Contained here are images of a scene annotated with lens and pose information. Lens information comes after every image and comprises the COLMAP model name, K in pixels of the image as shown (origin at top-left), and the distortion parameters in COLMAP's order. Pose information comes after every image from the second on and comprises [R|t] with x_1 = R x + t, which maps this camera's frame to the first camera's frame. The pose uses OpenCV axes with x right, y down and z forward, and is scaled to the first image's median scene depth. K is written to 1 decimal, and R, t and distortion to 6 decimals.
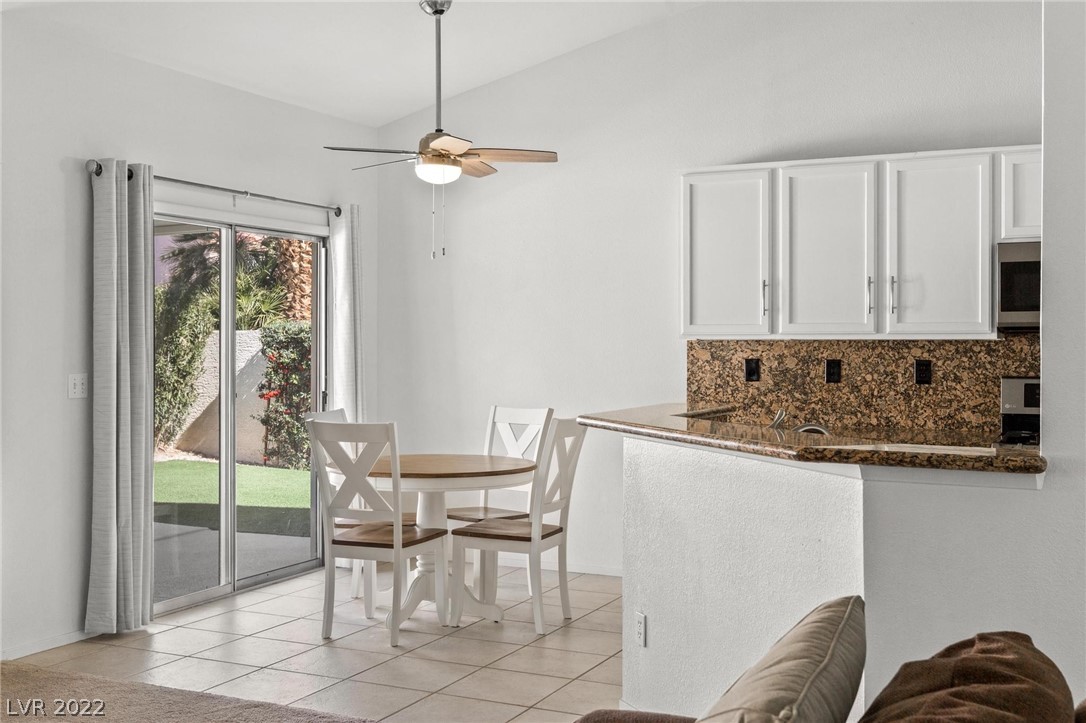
lens RADIAL K [[1183.9, 0, 510.3], [0, 1183.9, 350.9], [0, 0, 1]] dist [-0.011783, 0.000000]
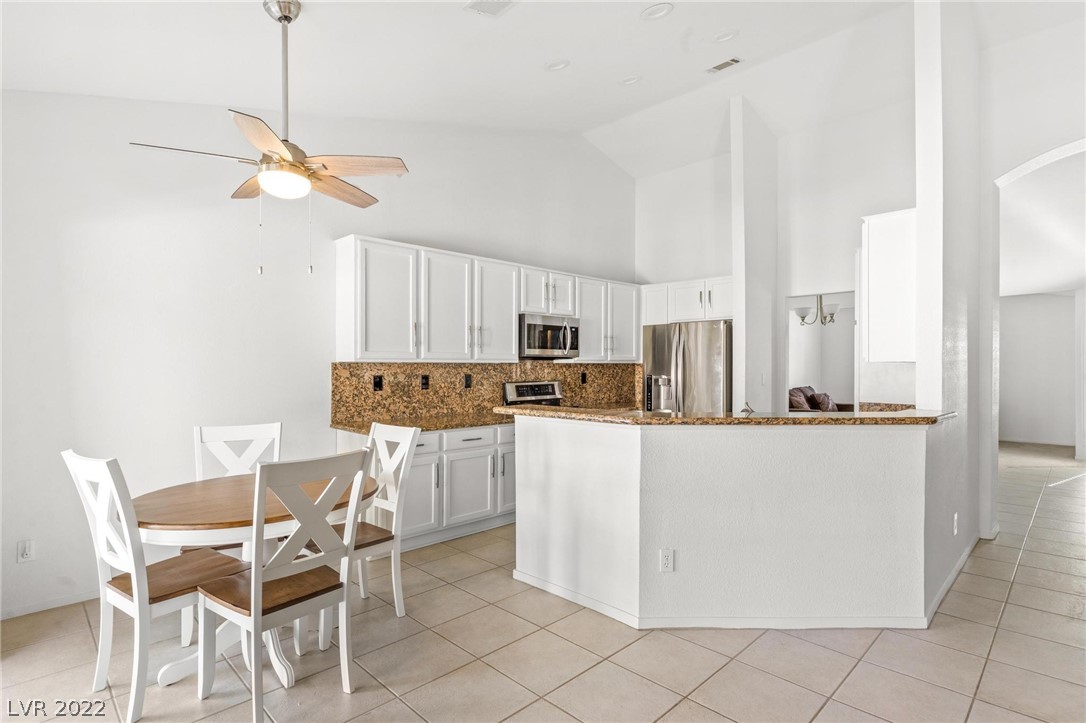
lens RADIAL K [[539.3, 0, 550.4], [0, 539.3, 368.9], [0, 0, 1]] dist [-0.012337, 0.001881]
pose [[0.313615, -0.008330, 0.949514, -0.371090], [0.002983, 0.999965, 0.007788, -0.006201], [-0.949546, 0.000390, 0.313629, 0.604062]]
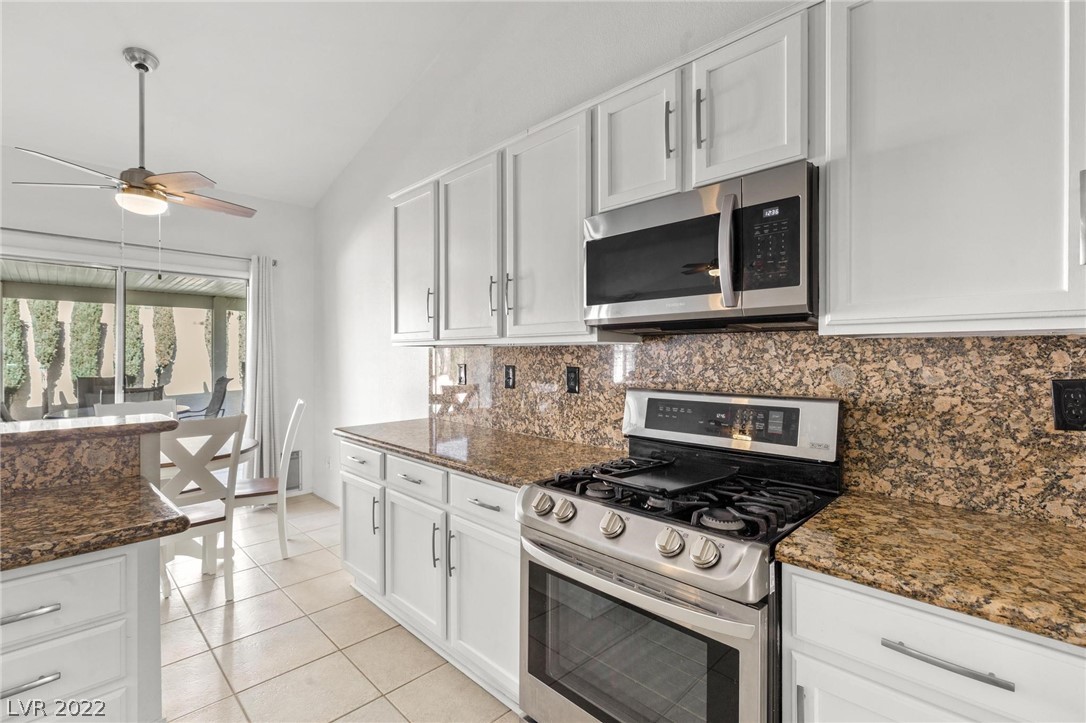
lens RADIAL K [[495.2, 0, 543.3], [0, 495.2, 359.5], [0, 0, 1]] dist [0.003264, -0.000671]
pose [[0.947246, 0.003948, -0.320482, 0.434969], [-0.003221, 0.999991, 0.002799, 0.000873], [0.320491, -0.001620, 0.947250, 0.604713]]
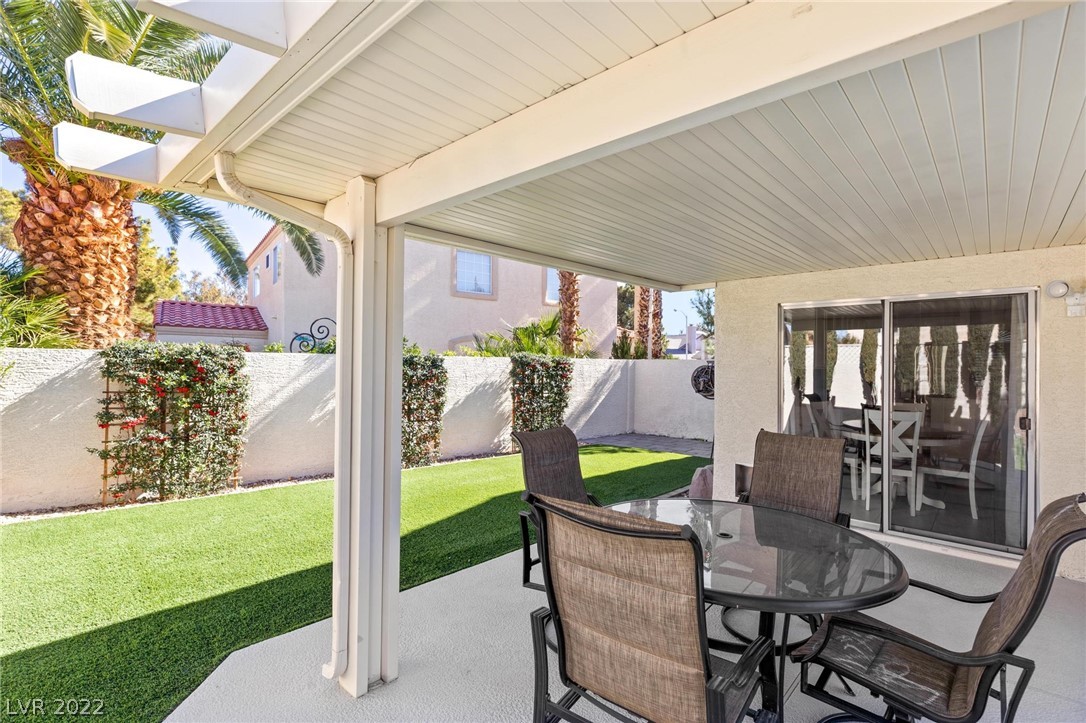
lens RADIAL K [[495.2, 0, 552.0], [0, 495.2, 365.5], [0, 0, 1]] dist [0.003264, -0.000671]
pose [[0.259459, 0.009227, 0.965710, -0.989237], [-0.000837, 0.999956, -0.009329, -0.004423], [-0.965754, 0.001612, 0.259455, 1.231598]]
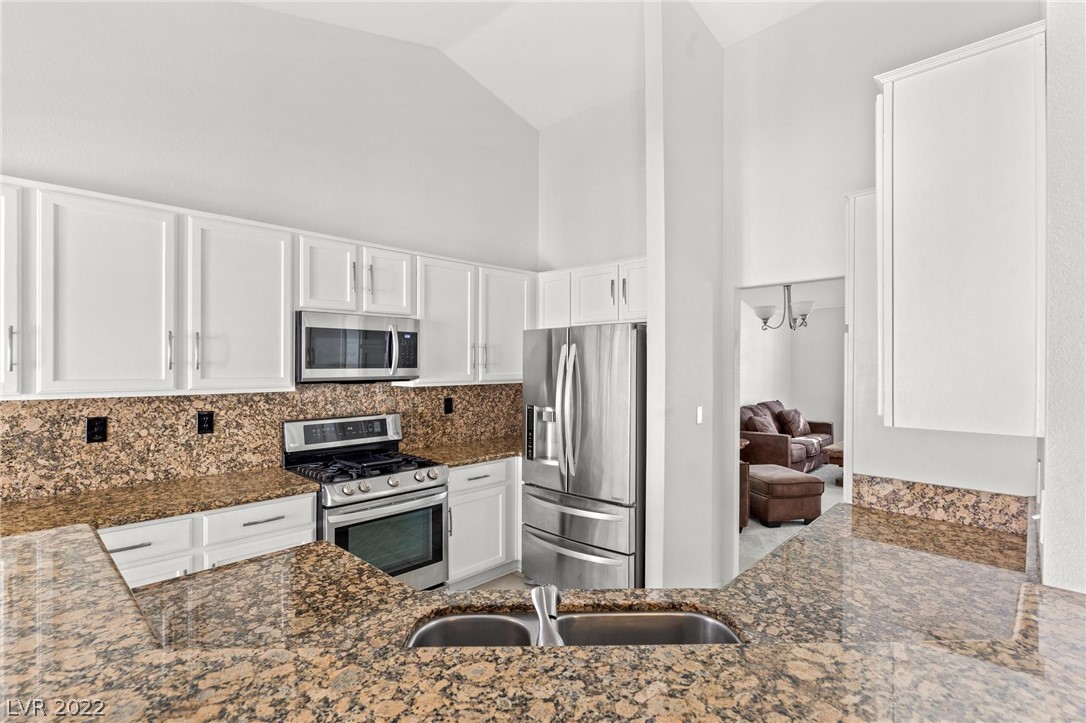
lens RADIAL K [[528.0, 0, 549.8], [0, 528.0, 367.7], [0, 0, 1]] dist [0.001401, 0.001699]
pose [[0.280976, -0.006092, 0.959696, -0.021416], [0.000746, 0.999981, 0.006129, -0.033035], [-0.959715, -0.001006, 0.280975, 0.546203]]
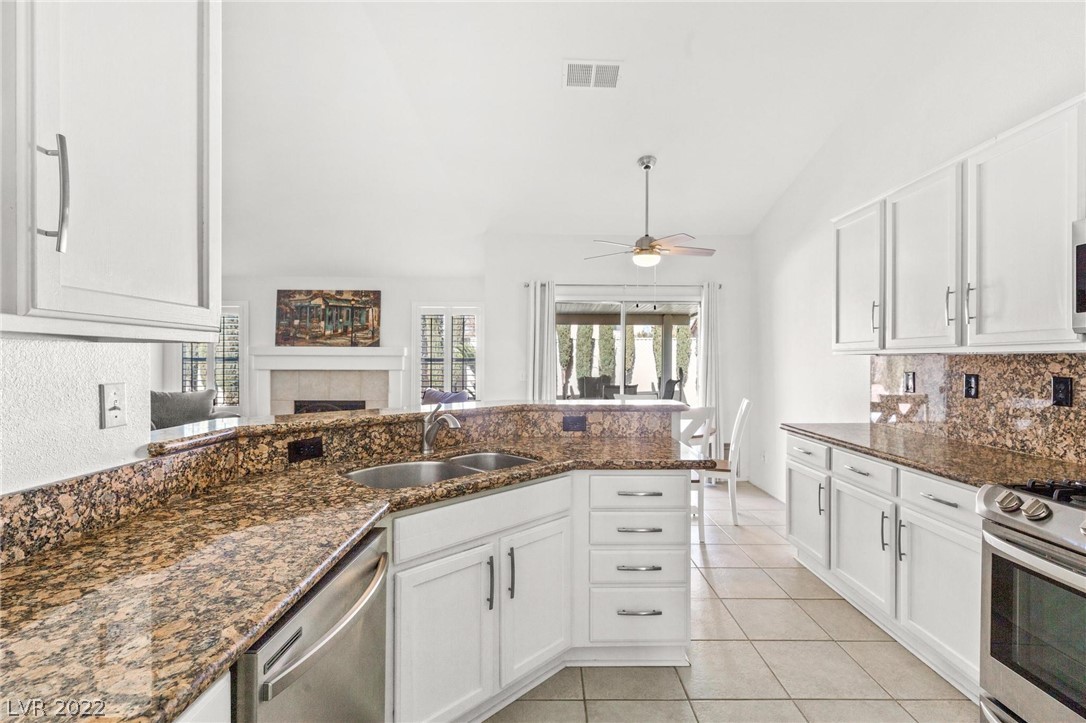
lens RADIAL K [[495.2, 0, 551.1], [0, 495.2, 362.6], [0, 0, 1]] dist [0.003264, -0.000671]
pose [[0.452894, 0.005189, -0.891549, 0.480524], [-0.008638, 0.999962, 0.001432, -0.000034], [0.891523, 0.007053, 0.452921, 0.500626]]
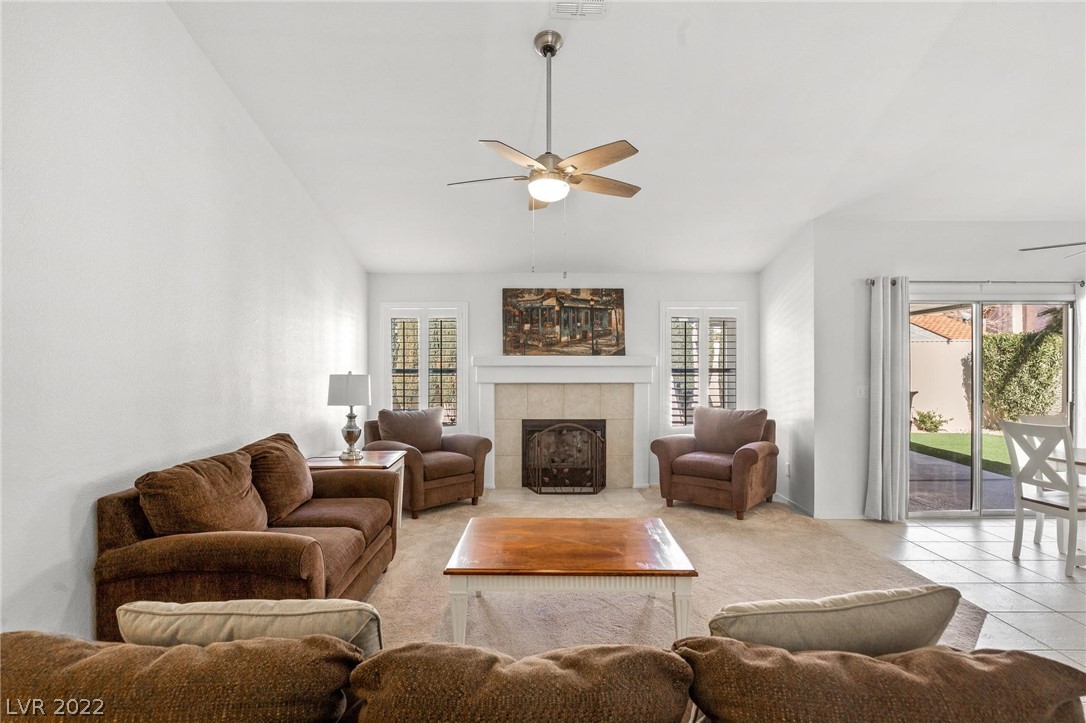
lens RADIAL K [[539.3, 0, 535.5], [0, 539.3, 362.3], [0, 0, 1]] dist [-0.012337, 0.001881]
pose [[0.442240, -0.000987, -0.896896, 0.175097], [-0.005728, 0.999976, -0.003925, -0.011712], [0.896879, 0.006873, 0.442223, 0.084088]]
